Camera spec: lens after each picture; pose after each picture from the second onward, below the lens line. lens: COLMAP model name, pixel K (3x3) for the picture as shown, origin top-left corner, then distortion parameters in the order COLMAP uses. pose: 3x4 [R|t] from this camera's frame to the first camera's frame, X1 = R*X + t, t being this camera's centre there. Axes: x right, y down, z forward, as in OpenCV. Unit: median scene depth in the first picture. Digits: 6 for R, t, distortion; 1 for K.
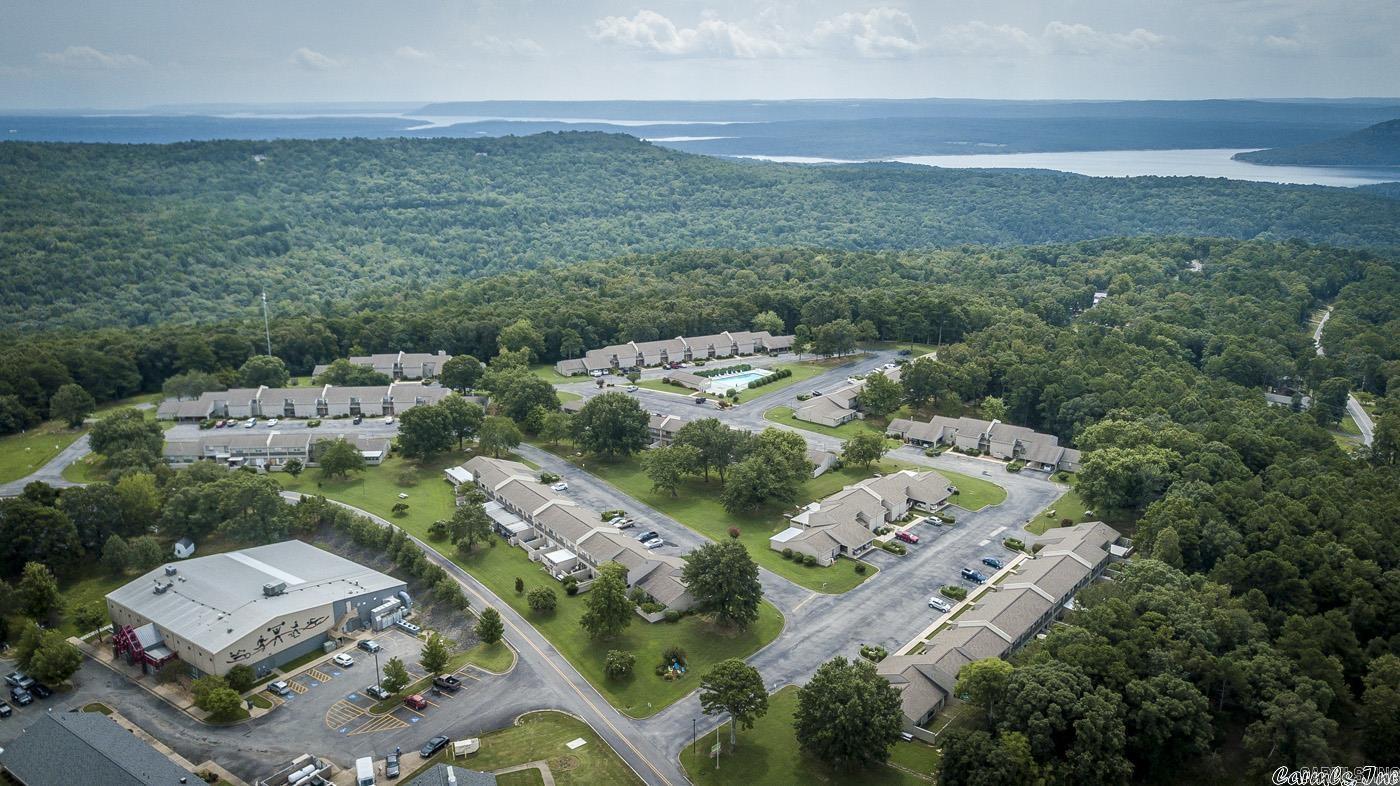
lens RADIAL K [[1085.5, 0, 700.0], [0, 1085.5, 393.0], [0, 0, 1]] dist [0.014398, -0.001175]
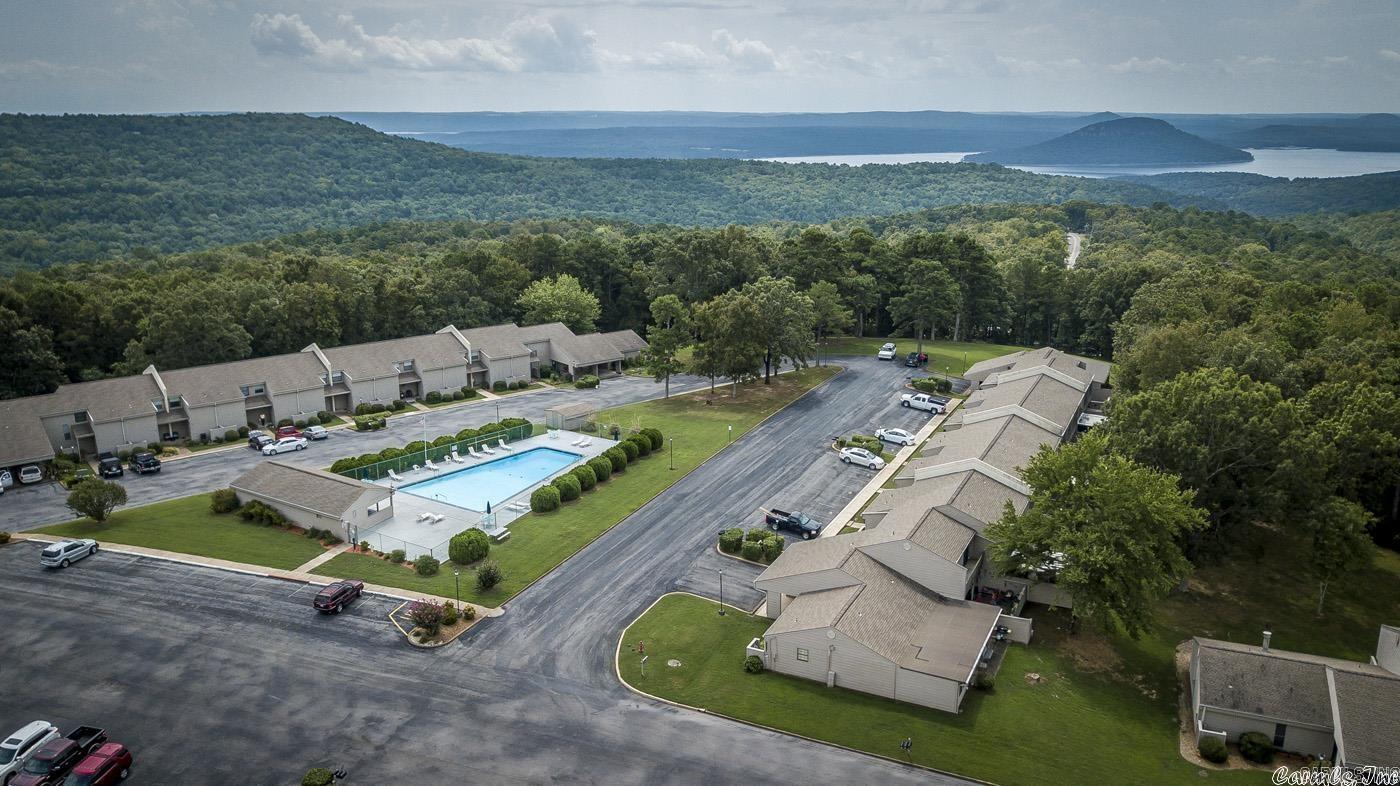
lens RADIAL K [[1085.5, 0, 700.0], [0, 1085.5, 393.0], [0, 0, 1]] dist [0.014398, -0.001175]
pose [[0.972722, -0.056475, 0.224995, 0.007539], [0.059596, 0.998197, -0.007098, -0.009023], [-0.224188, 0.020313, 0.974334, 0.212824]]
